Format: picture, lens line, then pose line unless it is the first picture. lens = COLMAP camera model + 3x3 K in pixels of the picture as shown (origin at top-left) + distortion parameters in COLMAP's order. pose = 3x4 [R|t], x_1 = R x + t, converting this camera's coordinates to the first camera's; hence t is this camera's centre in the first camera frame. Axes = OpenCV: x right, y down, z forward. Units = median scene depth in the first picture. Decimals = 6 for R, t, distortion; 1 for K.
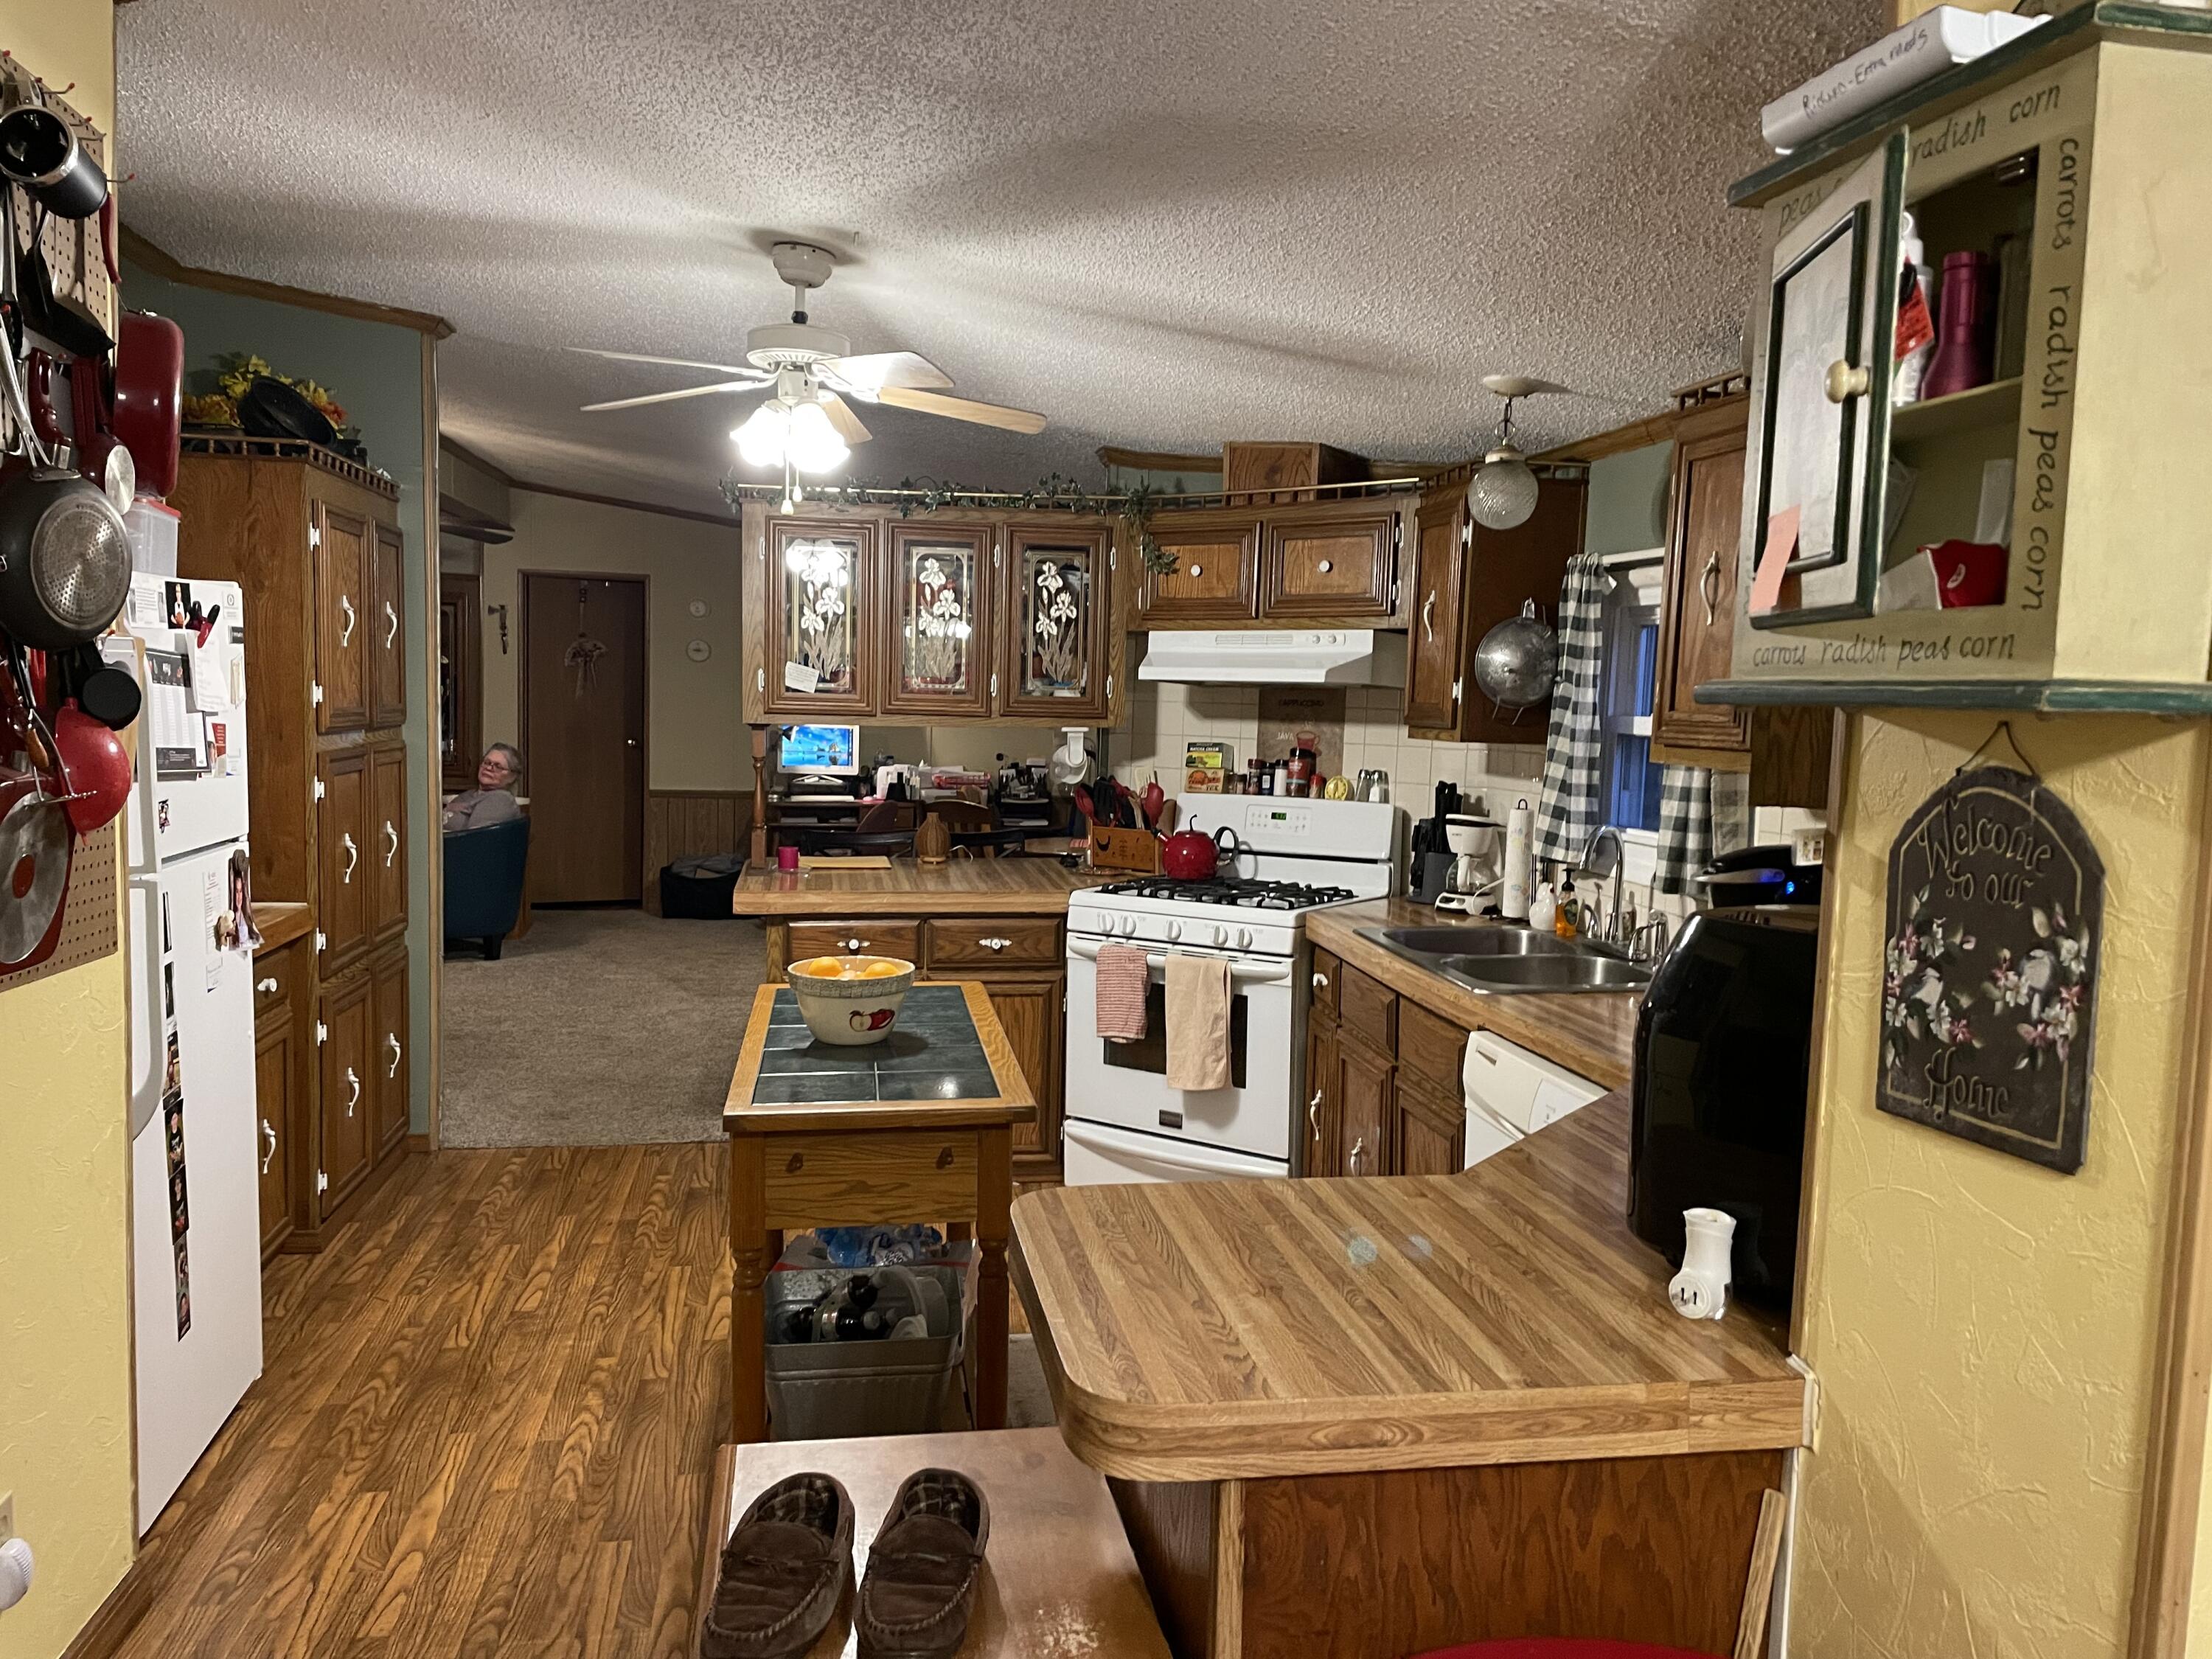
lens RADIAL K [[1672.7, 0, 1106.0], [0, 1672.7, 829.5], [0, 0, 1]] dist [0.093501, -0.124124]
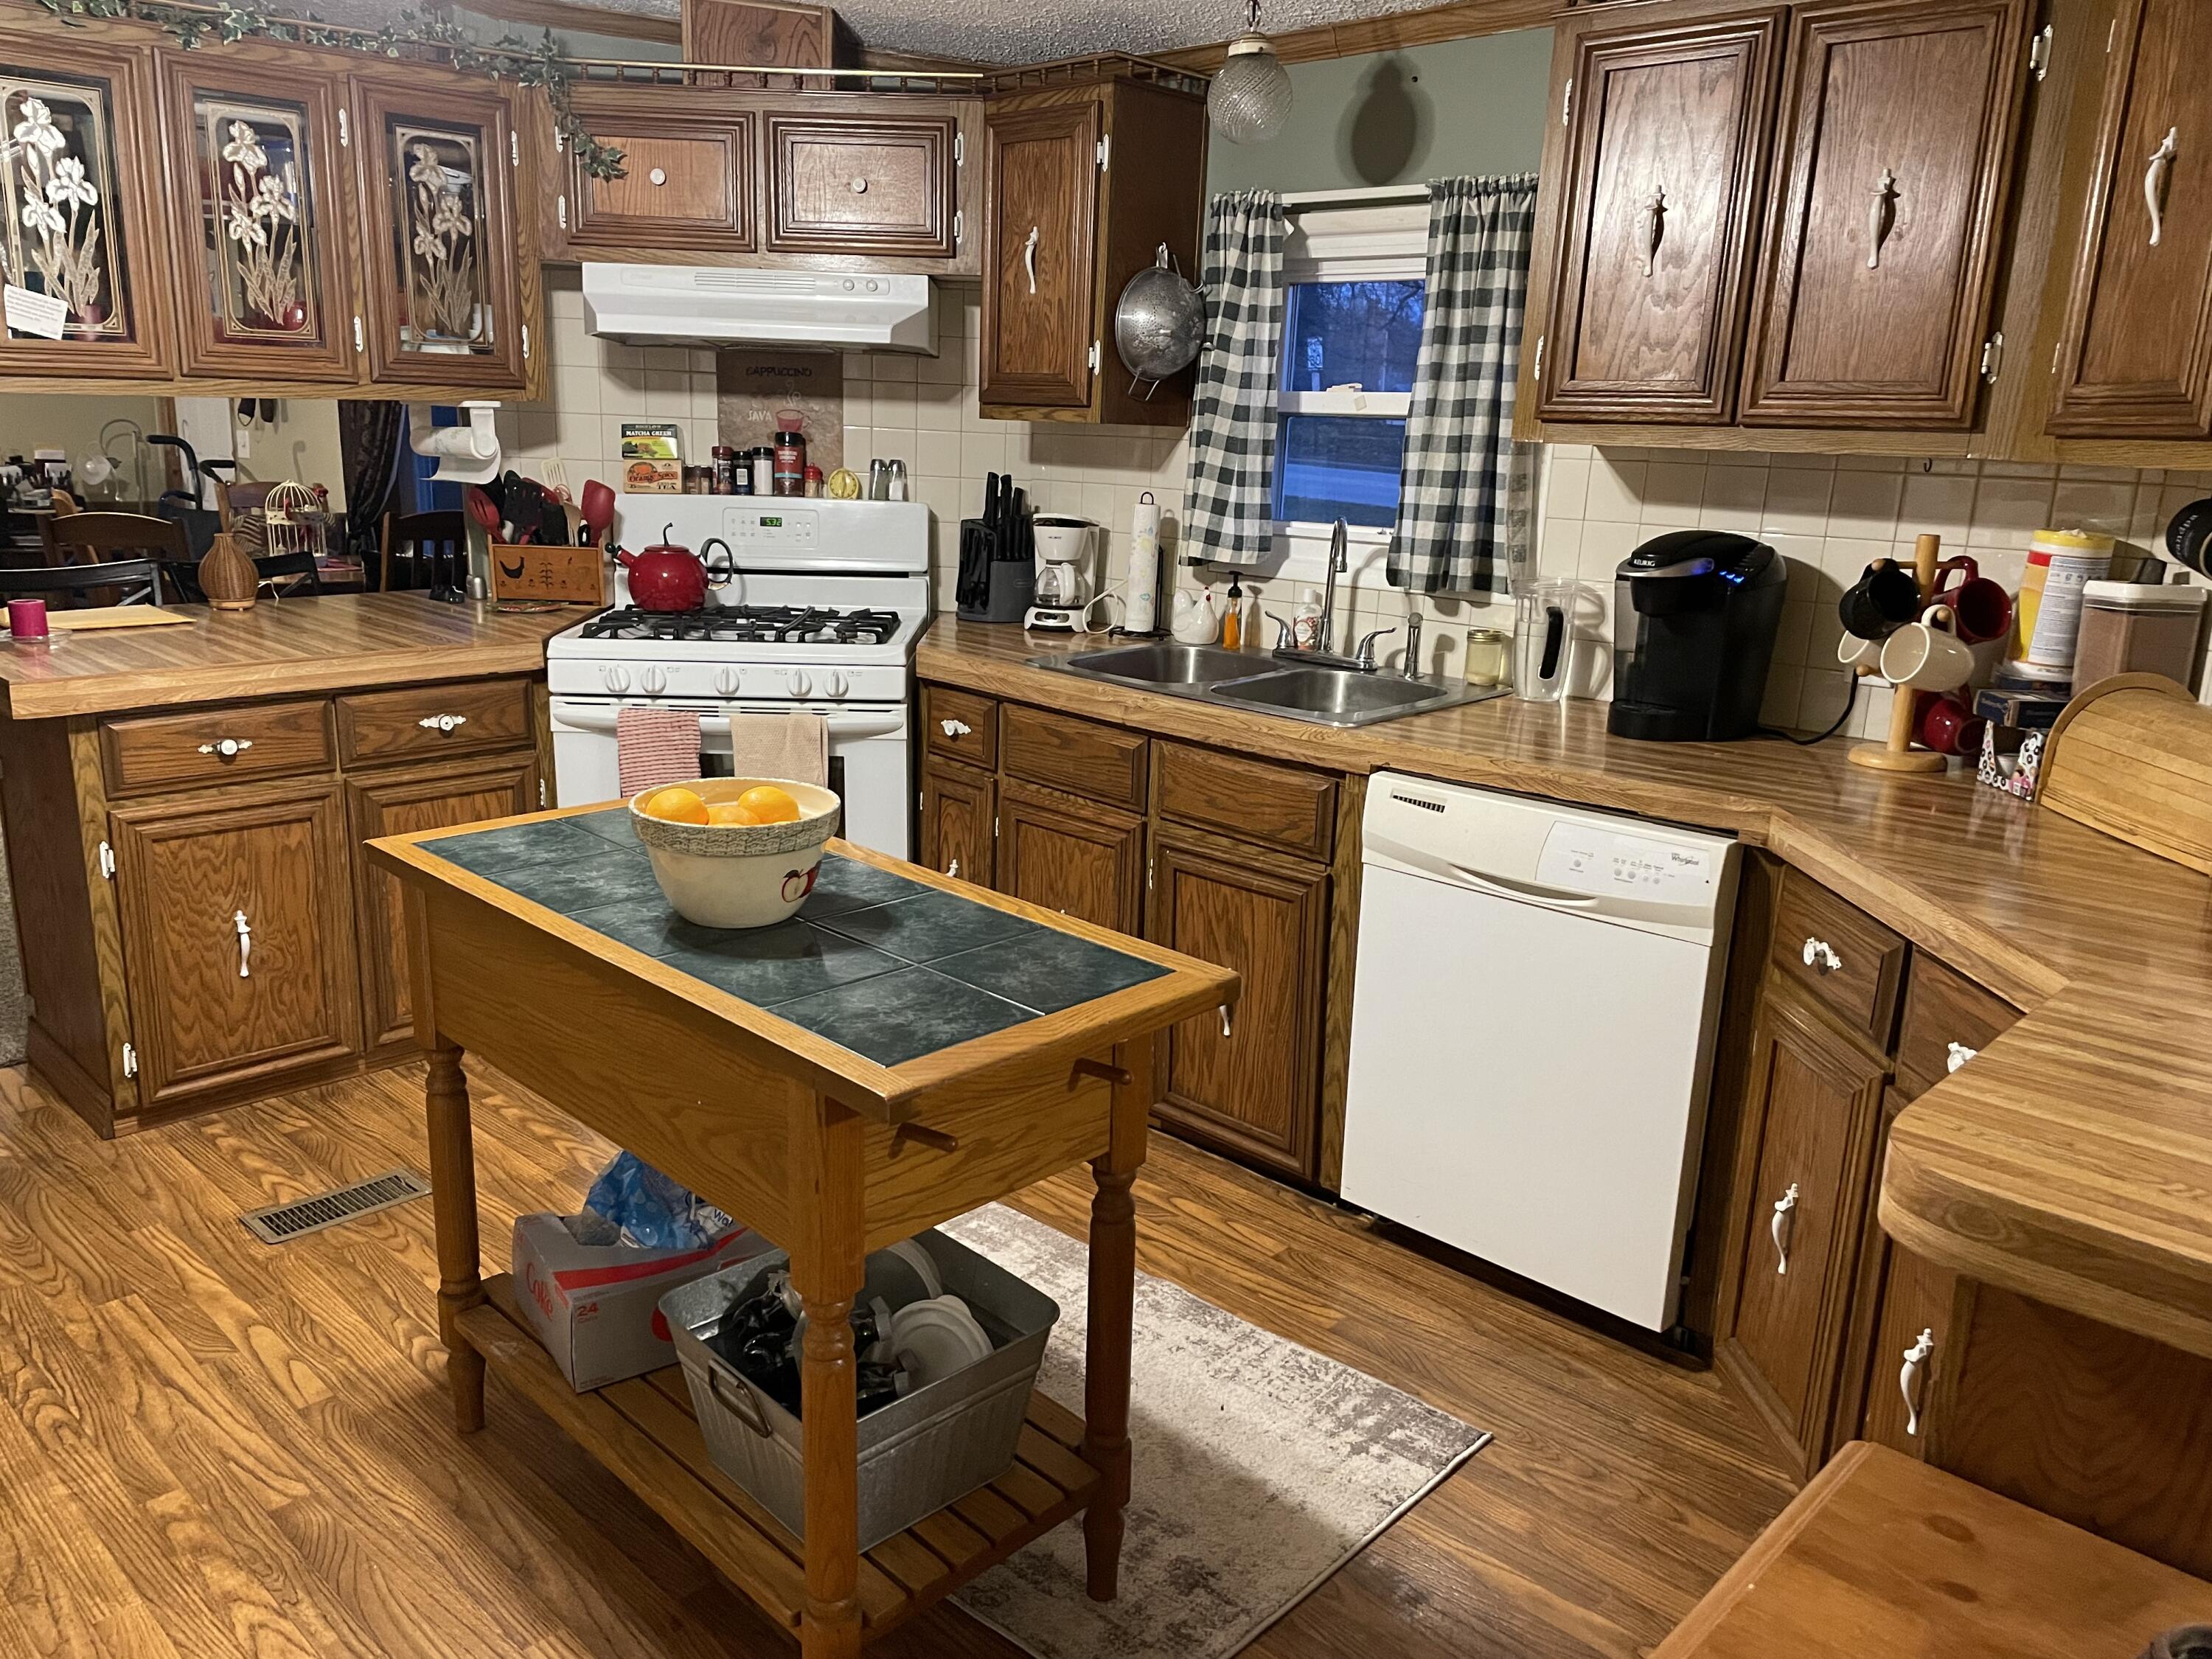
lens RADIAL K [[1672.7, 0, 1106.0], [0, 1672.7, 829.5], [0, 0, 1]] dist [0.093501, -0.124124]
pose [[0.804730, -0.143148, 0.576123, -0.250298], [0.036940, 0.980685, 0.192072, -0.012608], [-0.592490, -0.133284, 0.794475, 0.271191]]
